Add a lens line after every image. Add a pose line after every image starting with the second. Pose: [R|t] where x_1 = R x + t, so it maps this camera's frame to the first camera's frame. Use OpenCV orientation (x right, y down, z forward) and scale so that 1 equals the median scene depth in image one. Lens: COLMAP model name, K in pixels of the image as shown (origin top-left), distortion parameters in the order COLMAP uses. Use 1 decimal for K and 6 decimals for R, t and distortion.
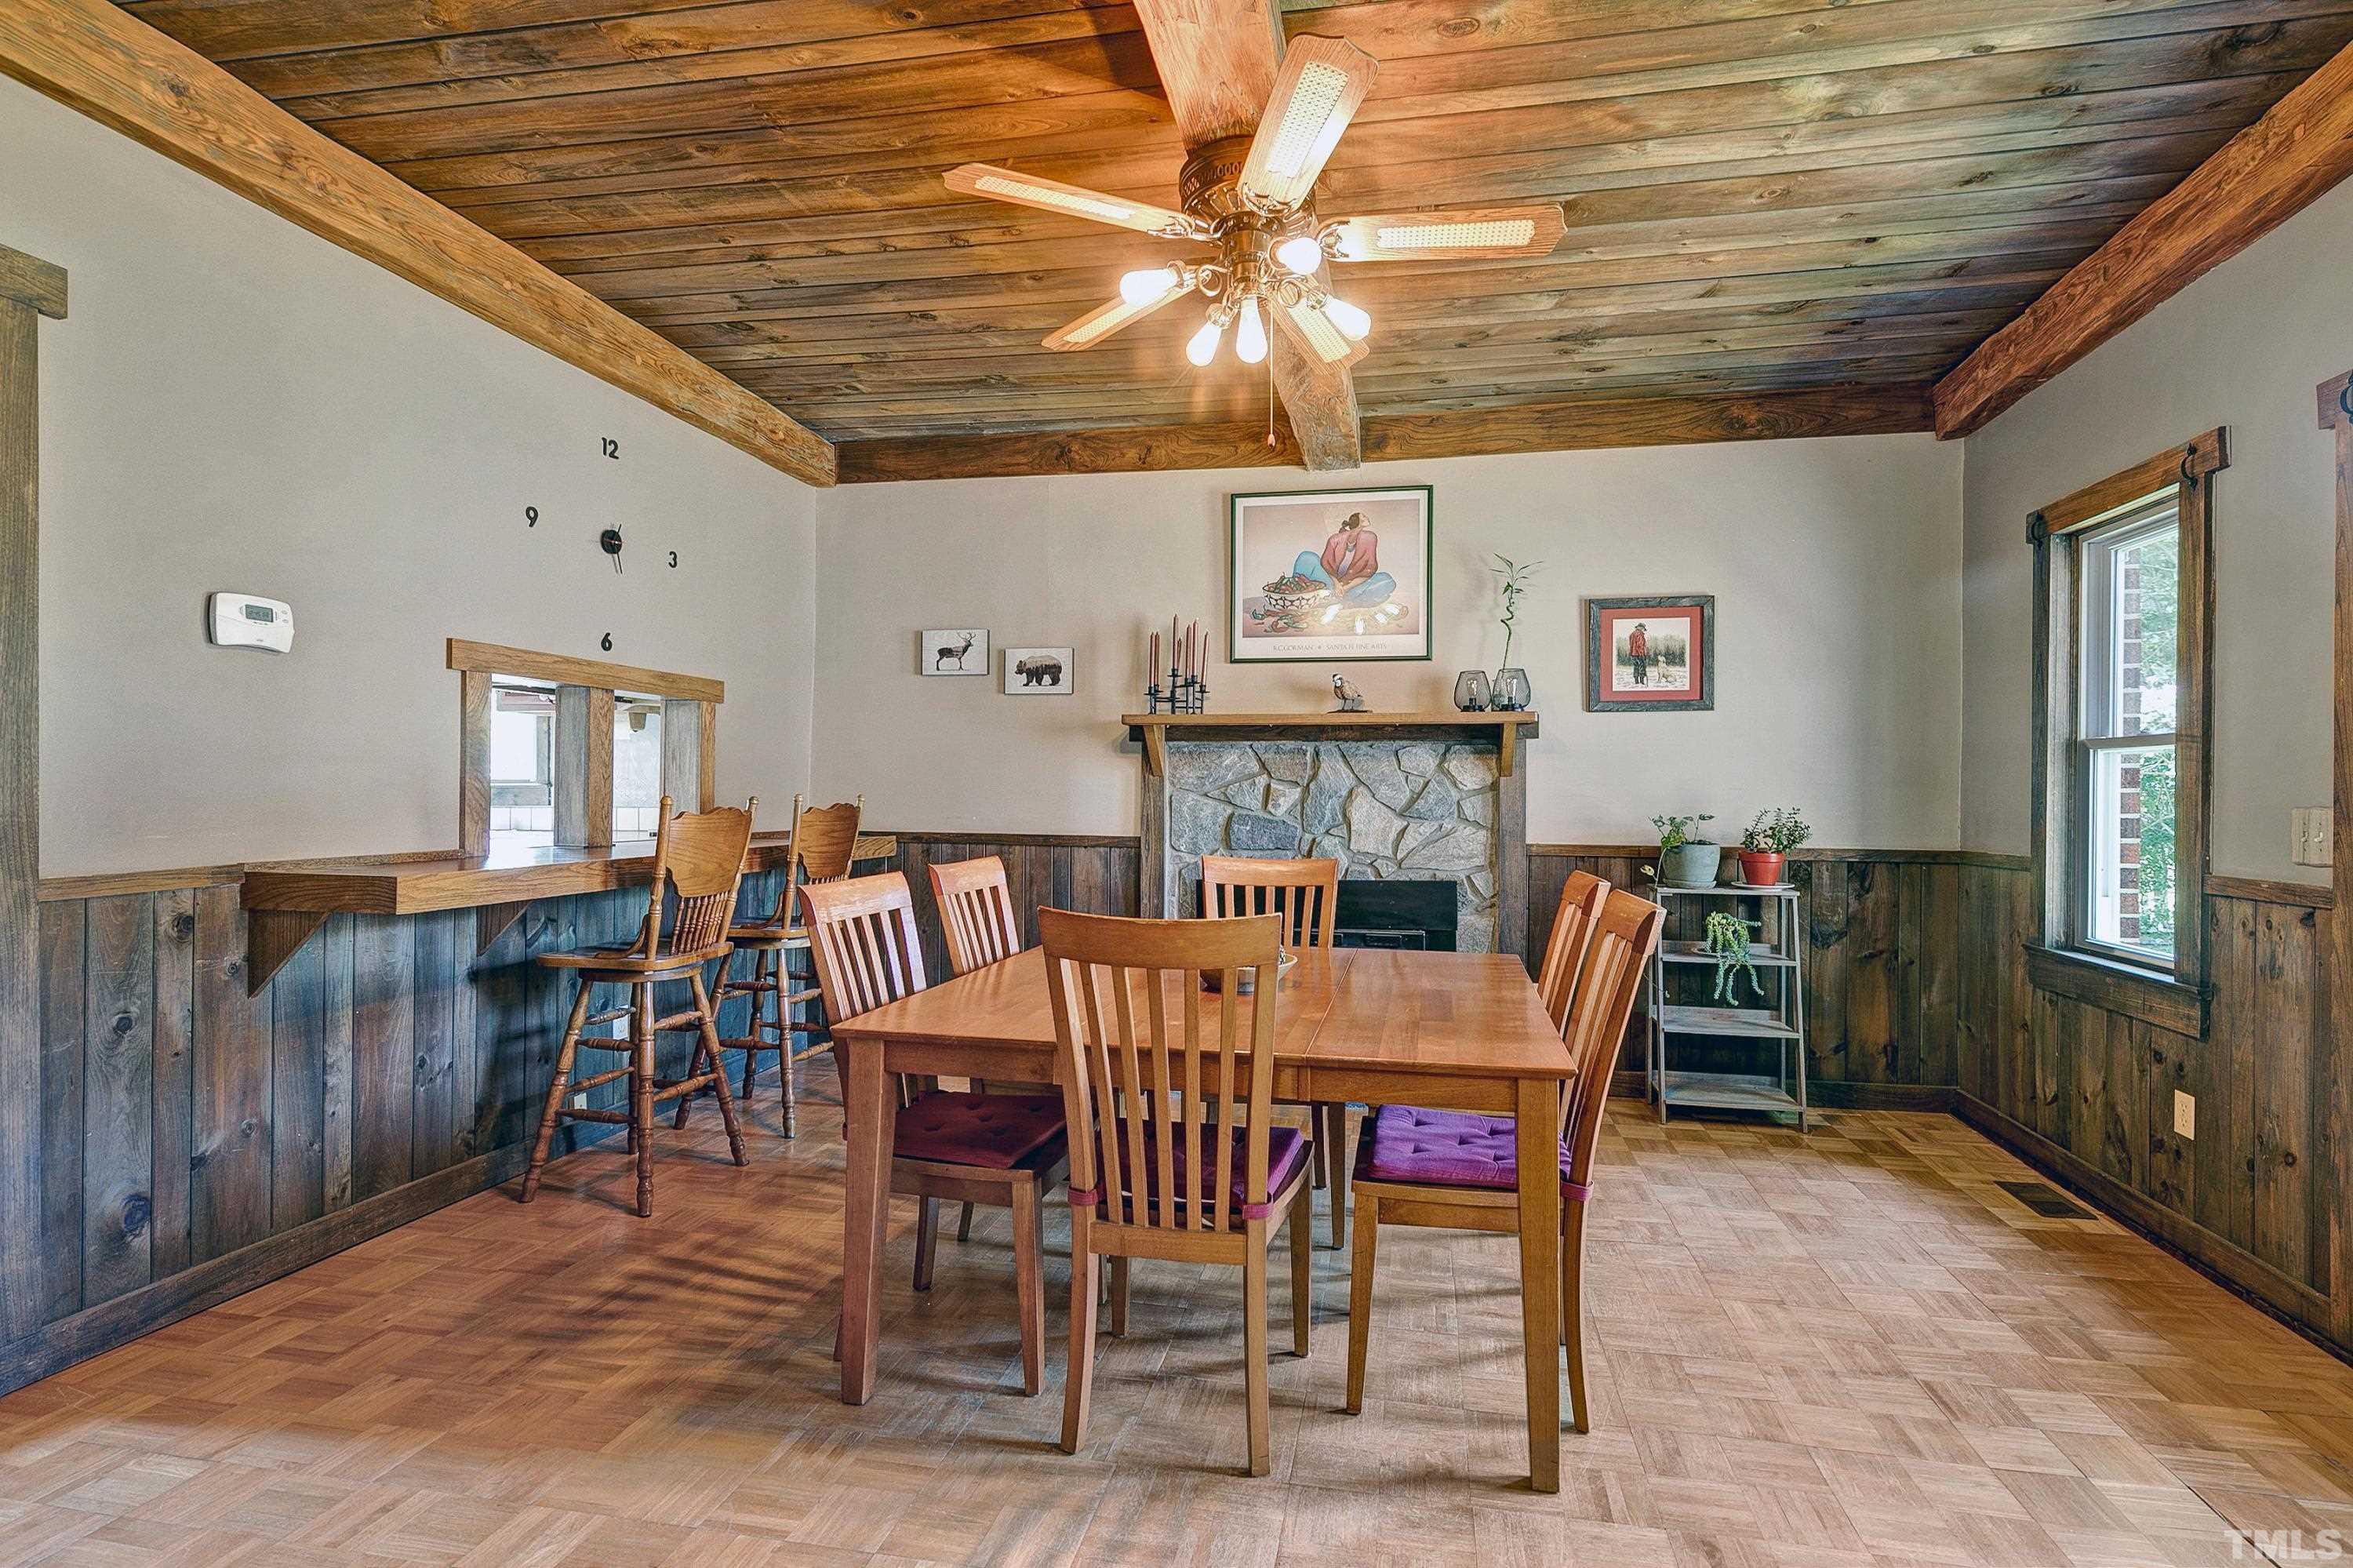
lens RADIAL K [[1094.9, 0, 1243.0], [0, 1094.9, 789.9], [0, 0, 1]] dist [0.007877, -0.000736]
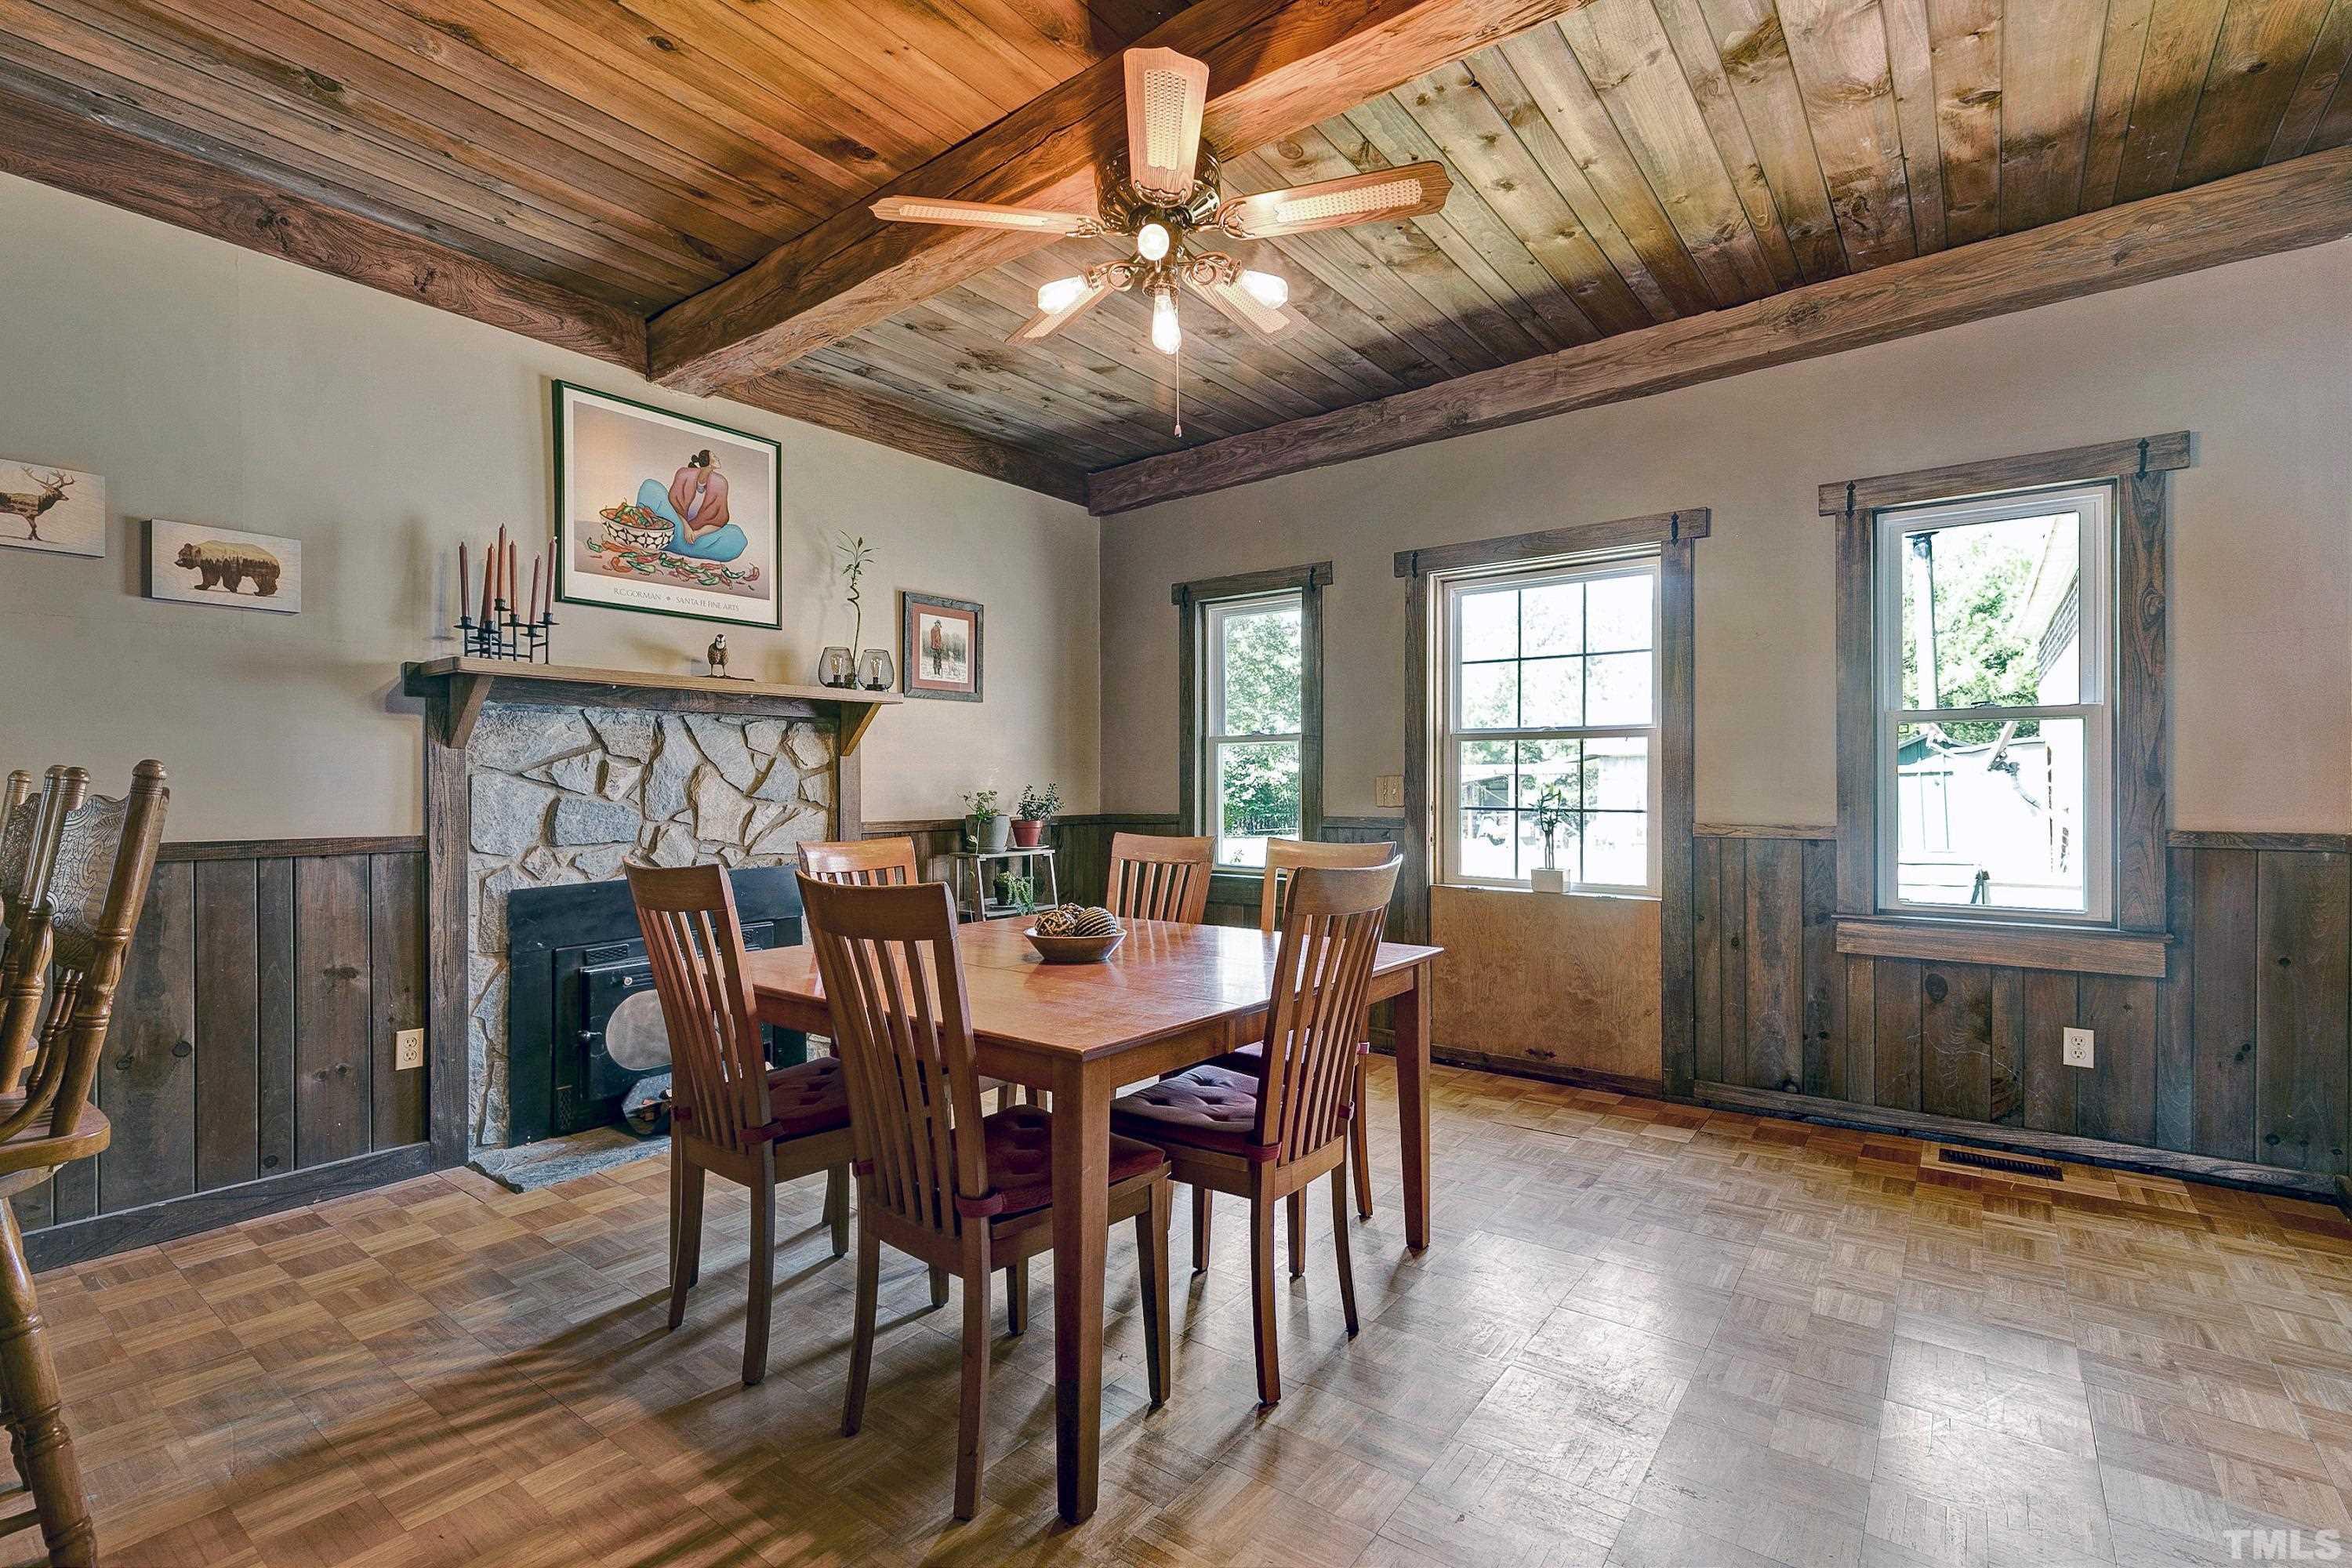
lens RADIAL K [[1075.8, 0, 1176.0], [0, 1075.8, 784.0], [0, 0, 1]] dist [0.011049, -0.000126]
pose [[0.465681, -0.007368, 0.884922, -0.631487], [0.007309, 0.999963, 0.004479, 0.014437], [-0.884923, 0.004382, 0.465717, 0.356743]]
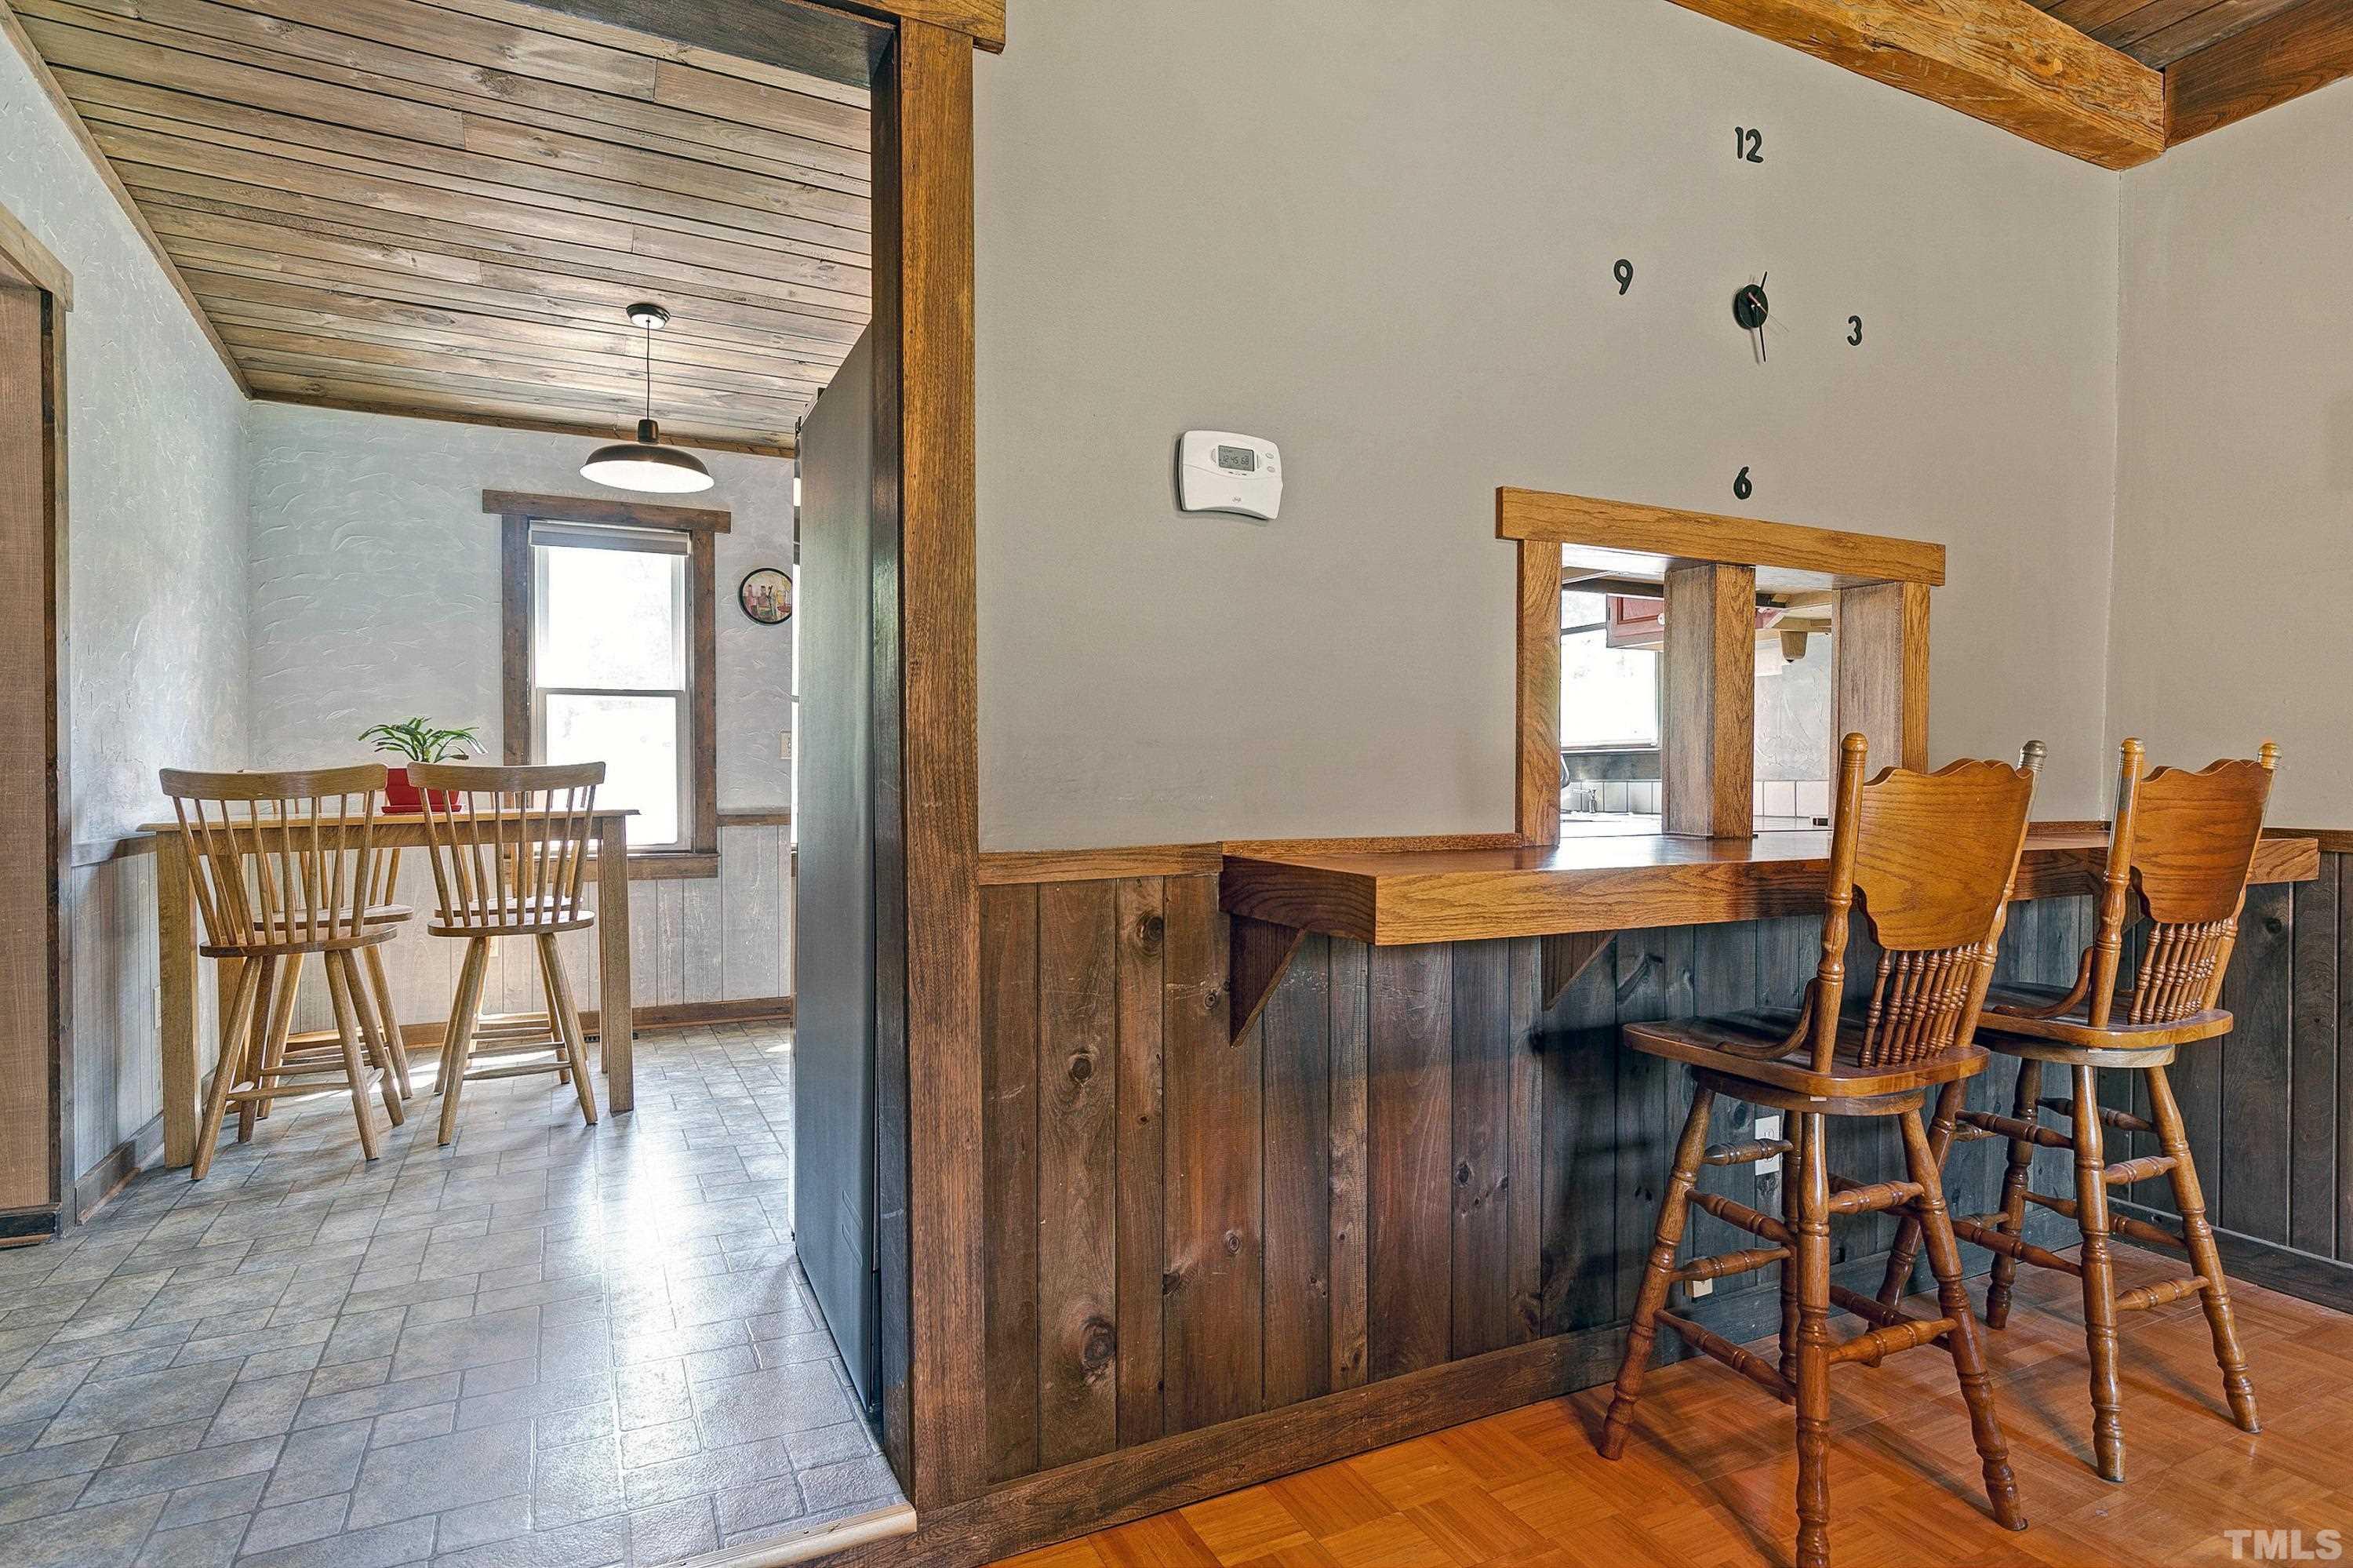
lens RADIAL K [[1271.6, 0, 1208.8], [0, 1271.6, 785.3], [0, 0, 1]] dist [-0.000039, -0.000001]
pose [[0.593544, 0.000675, -0.804801, -0.221281], [0.002863, 0.999992, 0.002950, 0.022427], [0.804796, -0.004055, 0.593537, 0.400009]]
